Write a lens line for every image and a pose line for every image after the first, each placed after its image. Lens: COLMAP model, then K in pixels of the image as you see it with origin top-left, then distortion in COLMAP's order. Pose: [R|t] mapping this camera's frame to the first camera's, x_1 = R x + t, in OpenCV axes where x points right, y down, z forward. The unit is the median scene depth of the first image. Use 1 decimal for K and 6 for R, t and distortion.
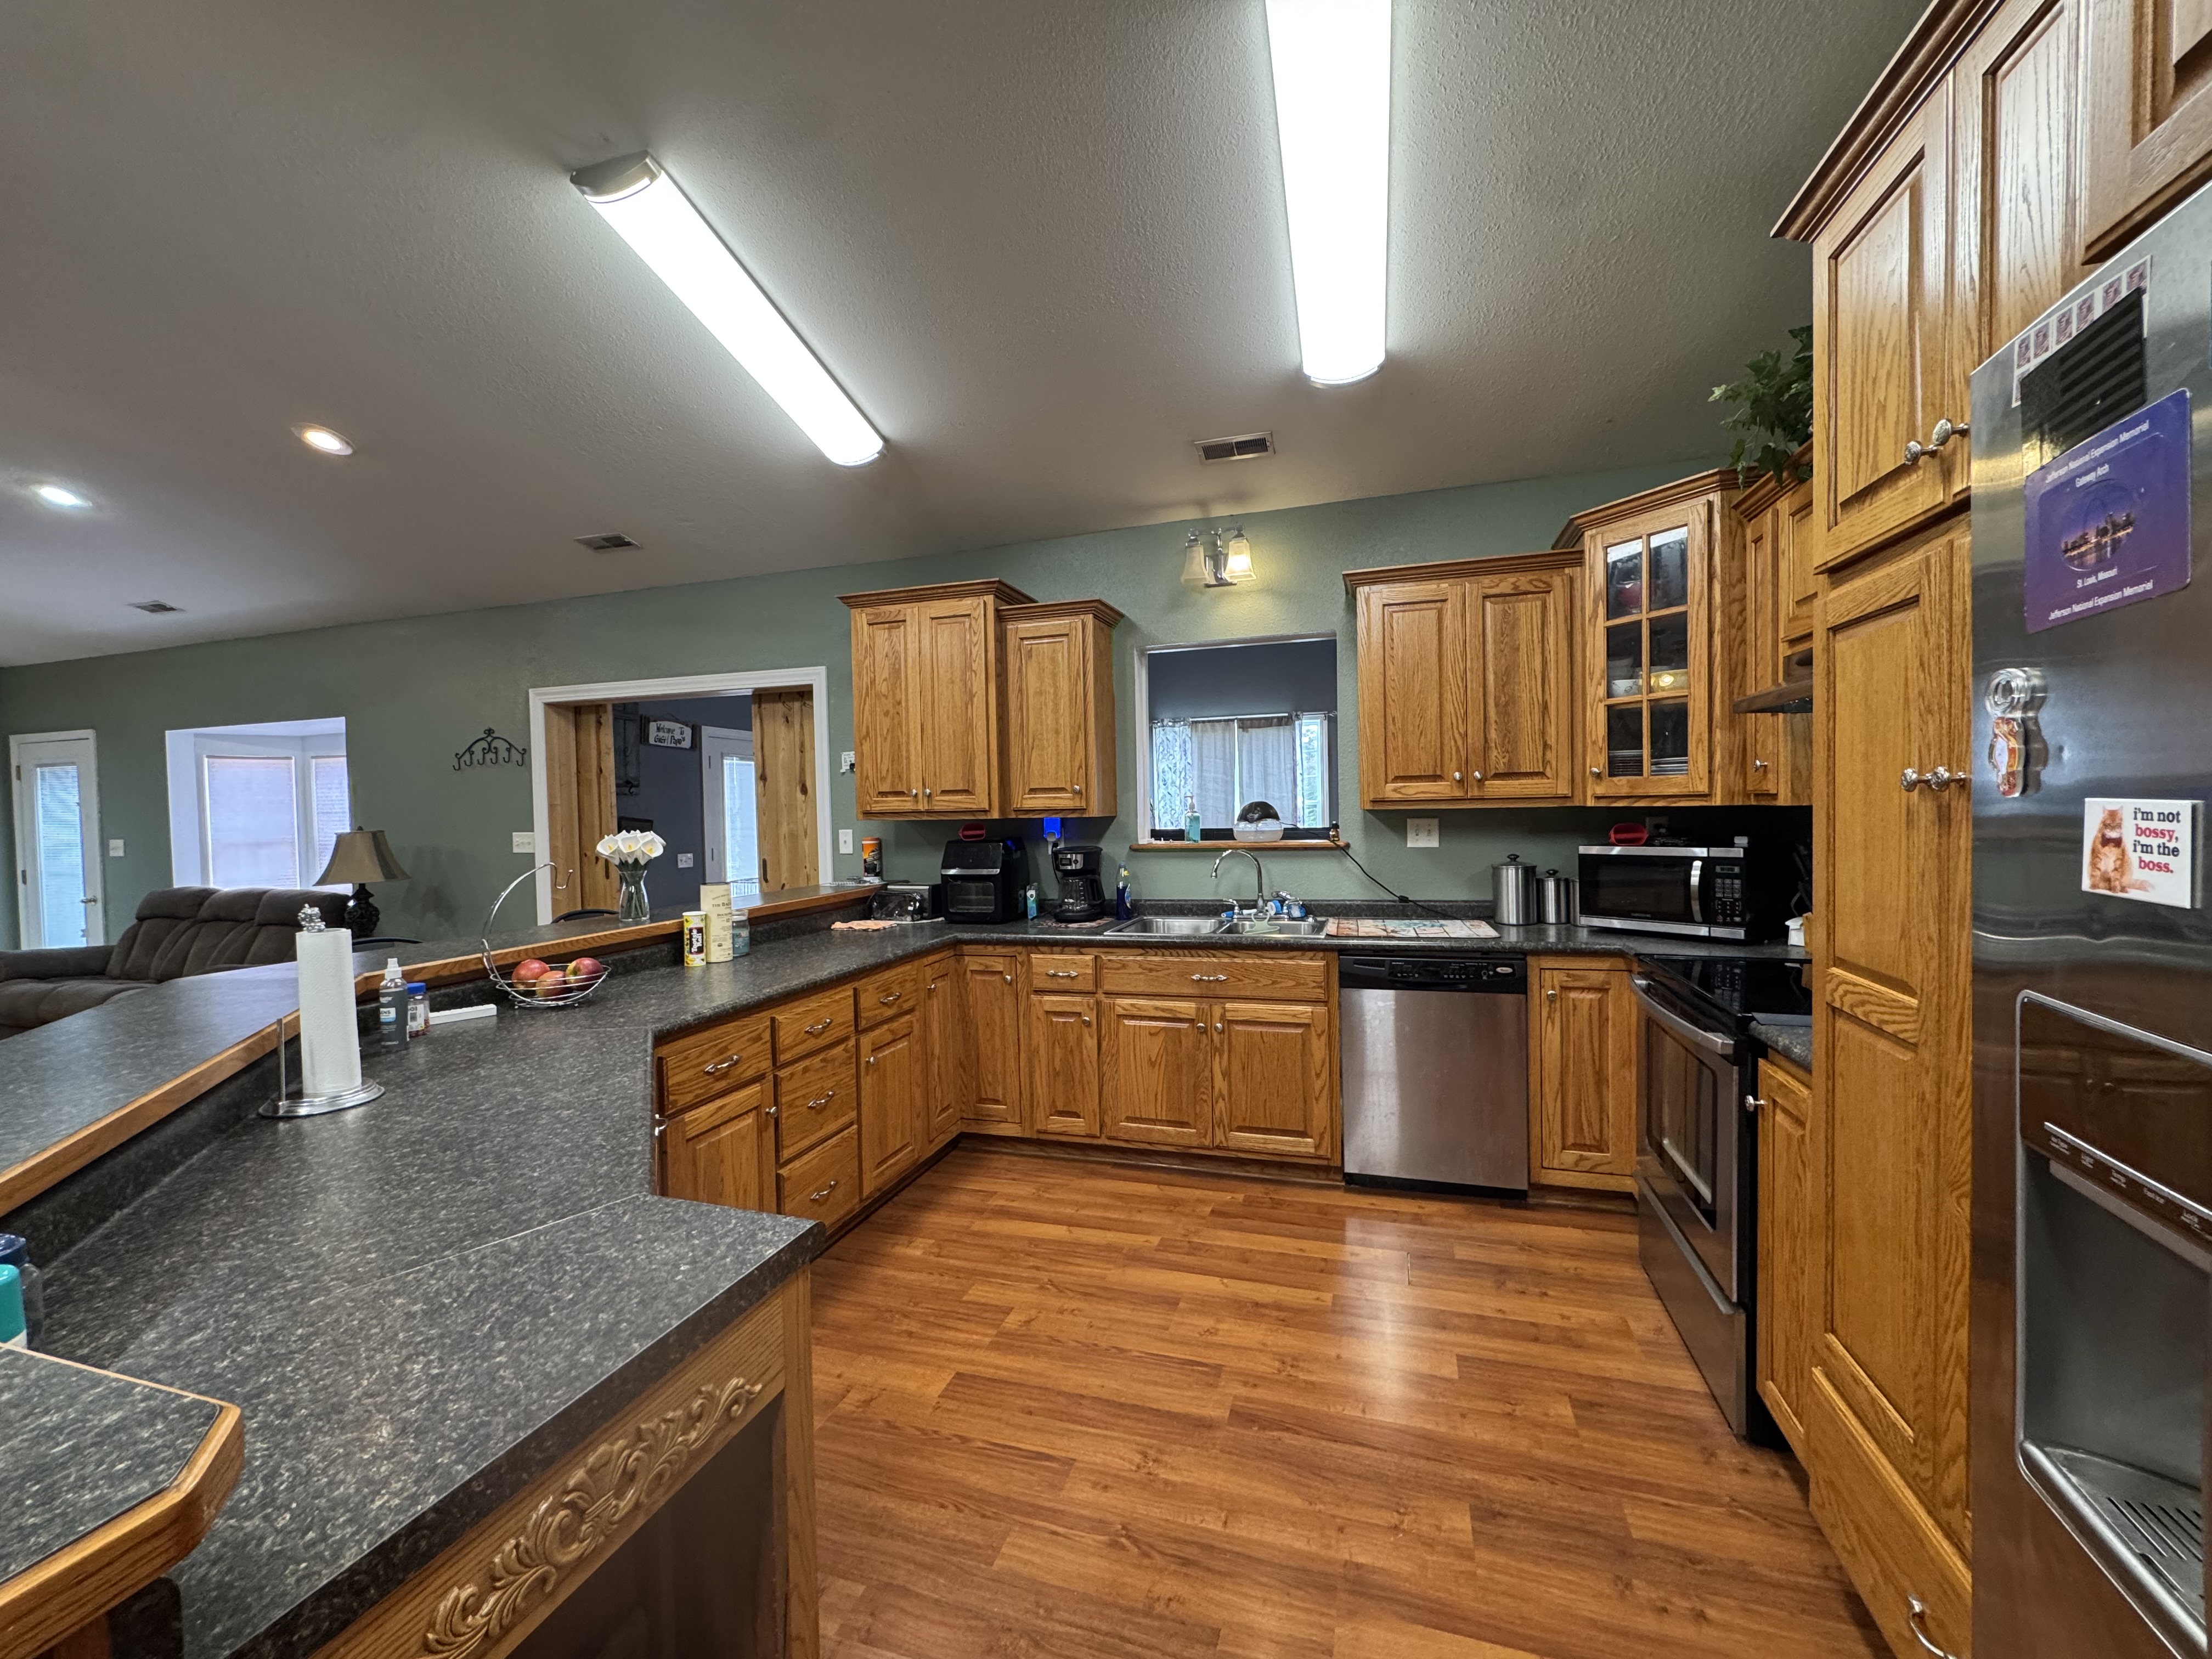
lens RADIAL K [[879.5, 0, 1107.1], [0, 879.5, 831.9], [0, 0, 1]] dist [-0.002018, 0.000125]
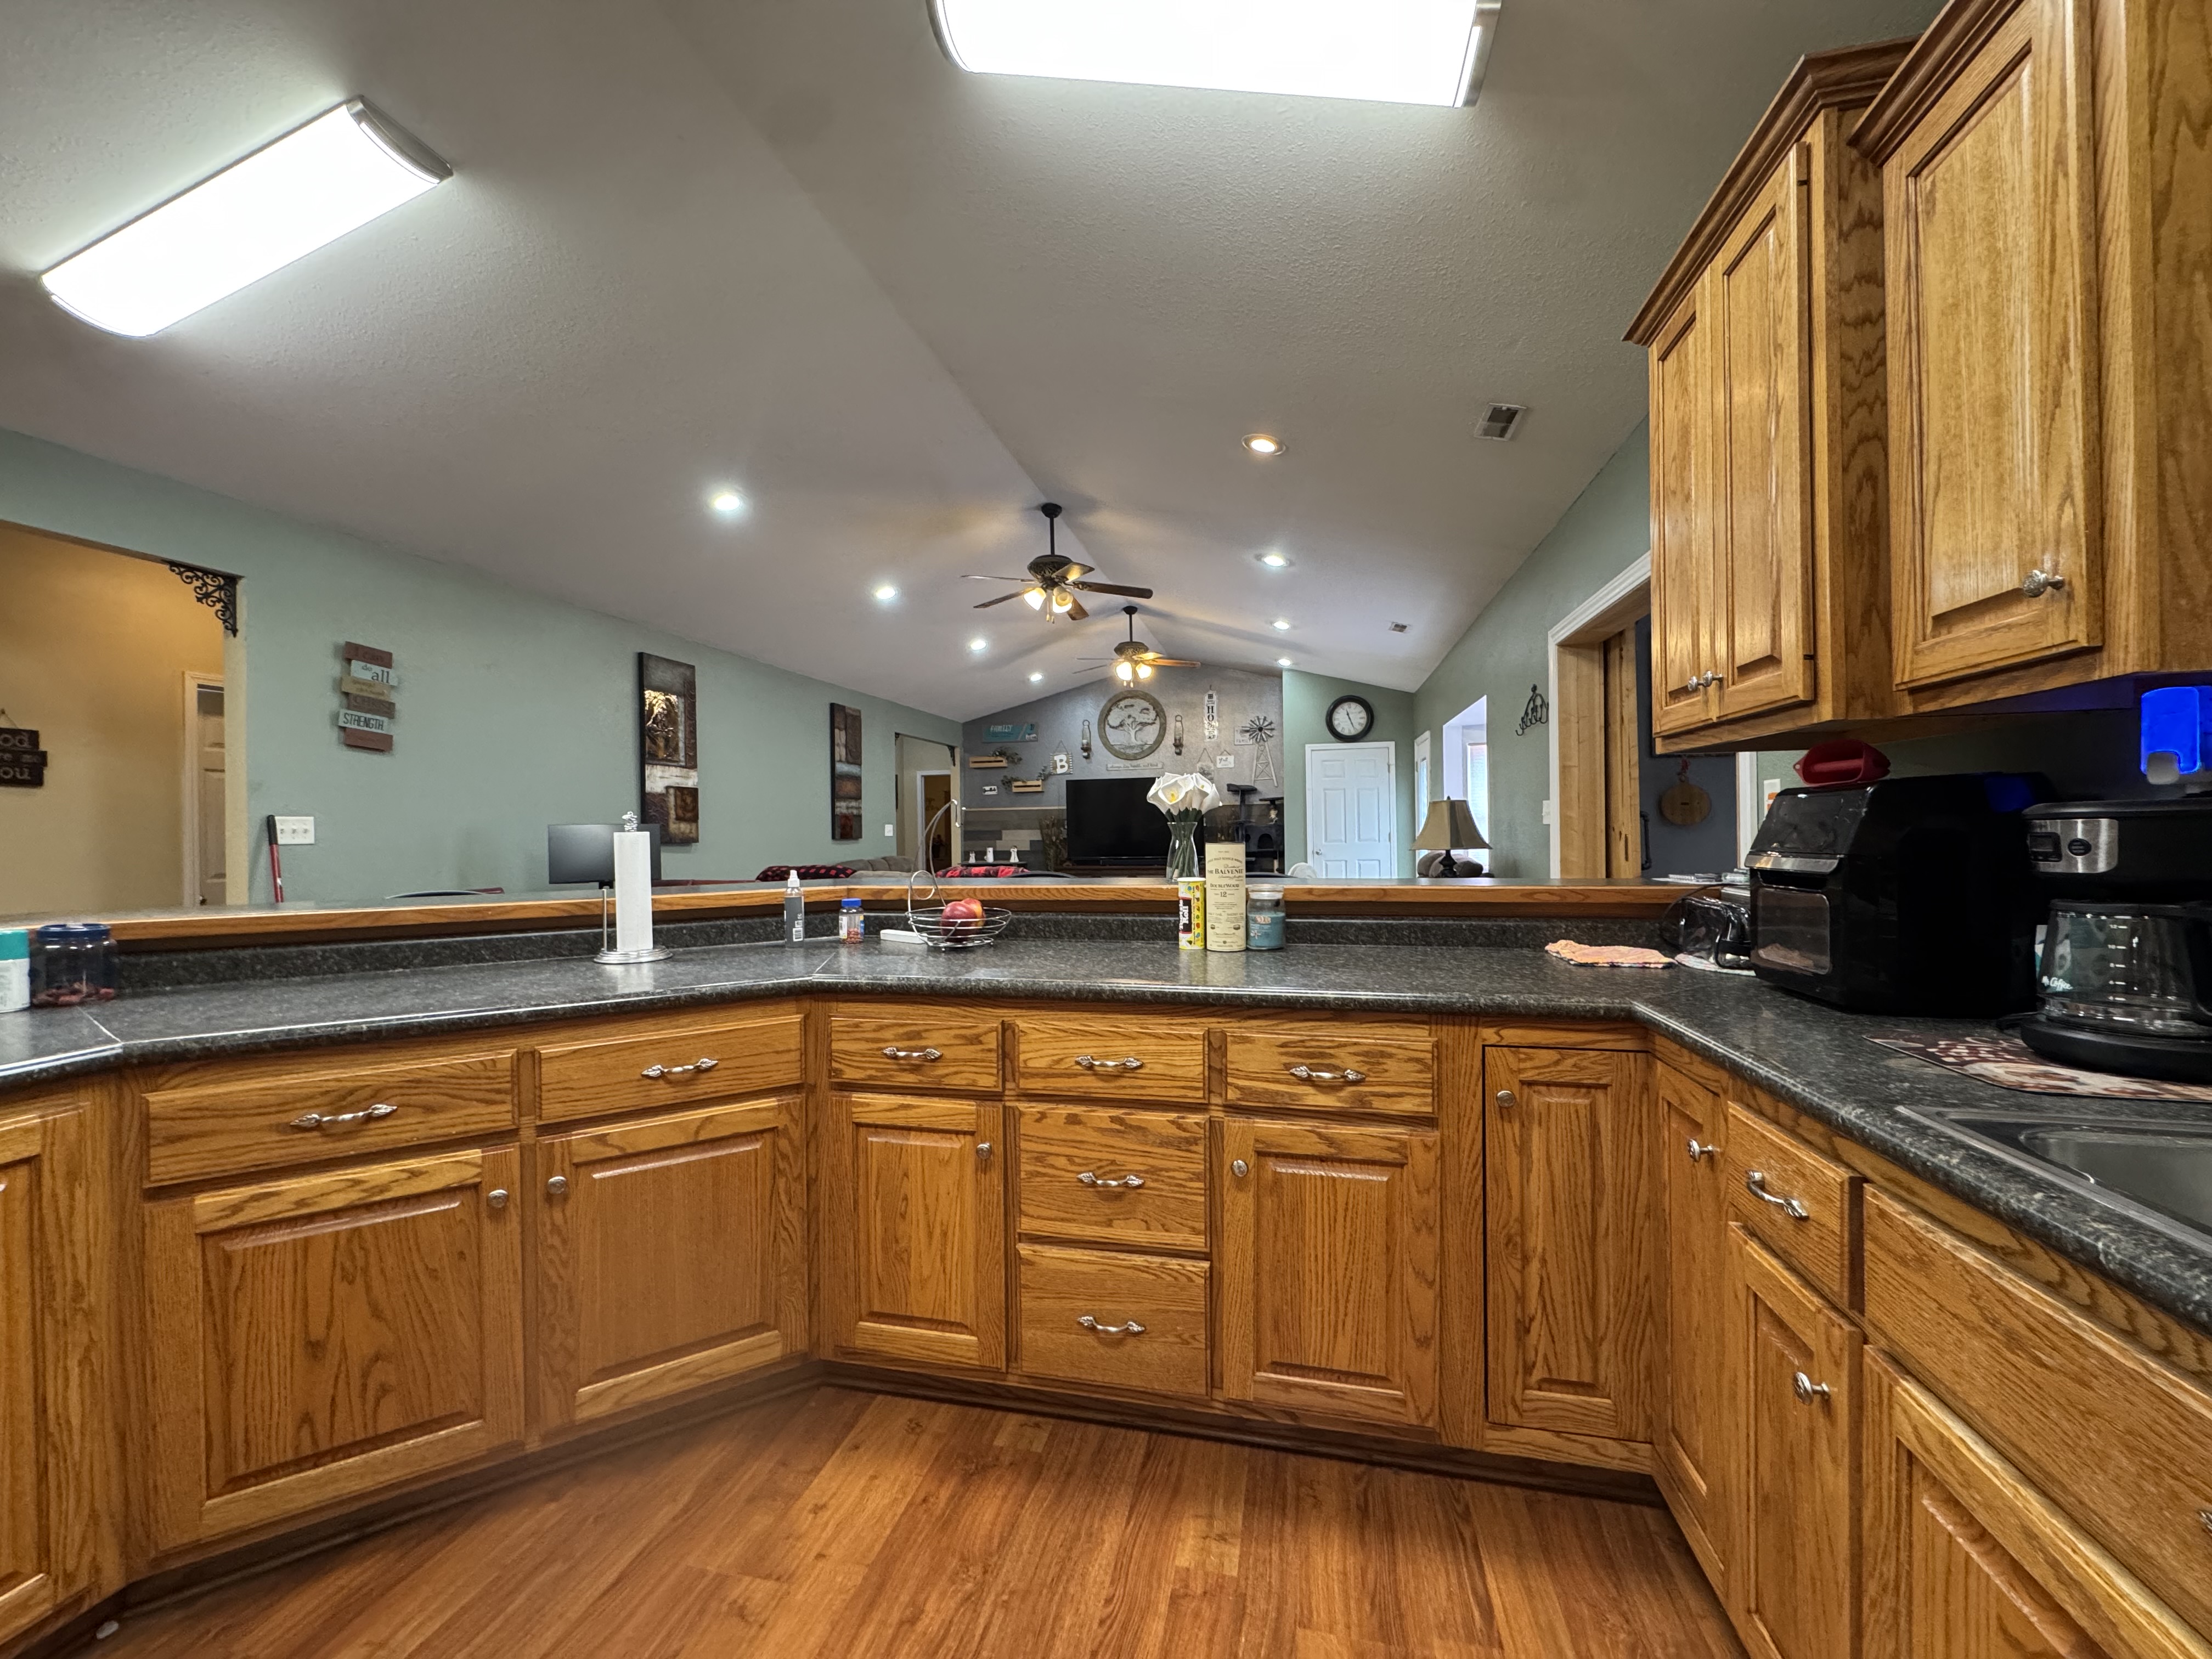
lens RADIAL K [[879.5, 0, 1103.2], [0, 879.5, 831.5], [0, 0, 1]] dist [-0.002018, 0.000125]
pose [[0.081406, 0.021884, -0.996441, 0.254333], [-0.018413, 0.999621, 0.020450, 0.034433], [0.996511, 0.016683, 0.081778, 0.795519]]
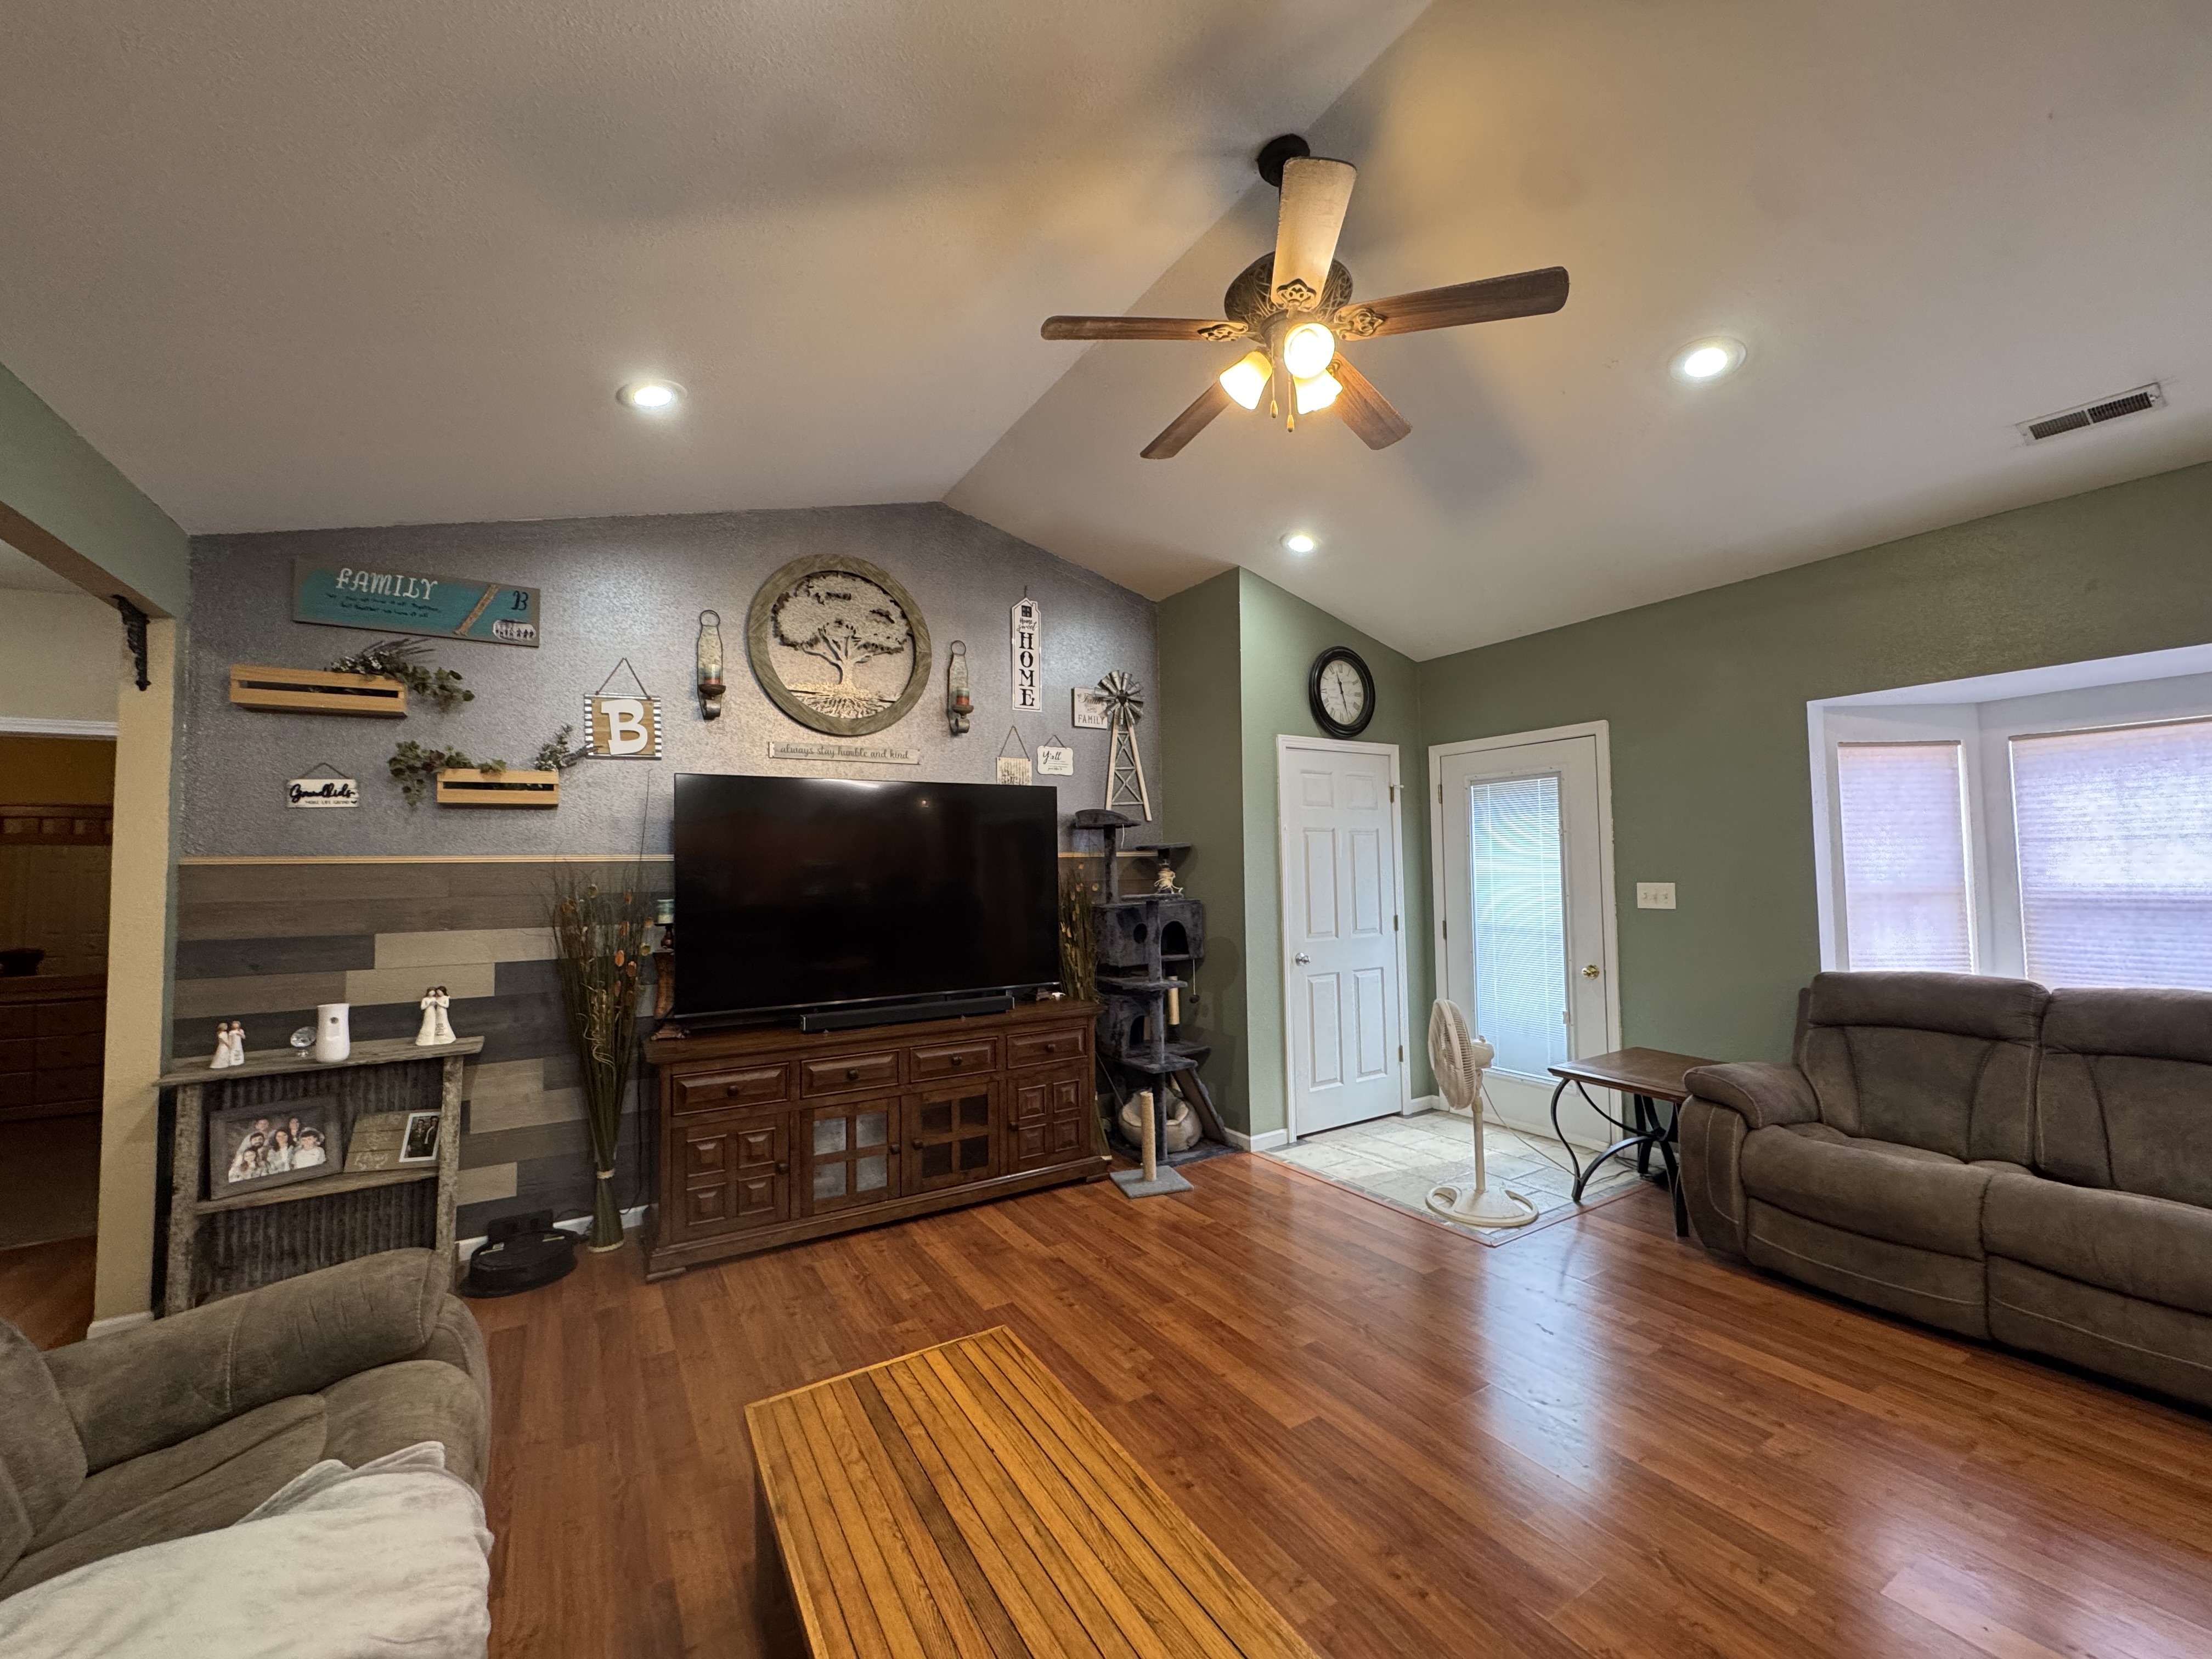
lens RADIAL K [[879.5, 0, 1103.3], [0, 879.5, 825.6], [0, 0, 1]] dist [-0.002018, 0.000125]
pose [[0.755602, -0.023058, -0.654625, -1.982554], [-0.021536, 0.997965, -0.060009, 0.027941], [0.654676, 0.059441, 0.753569, 0.460673]]
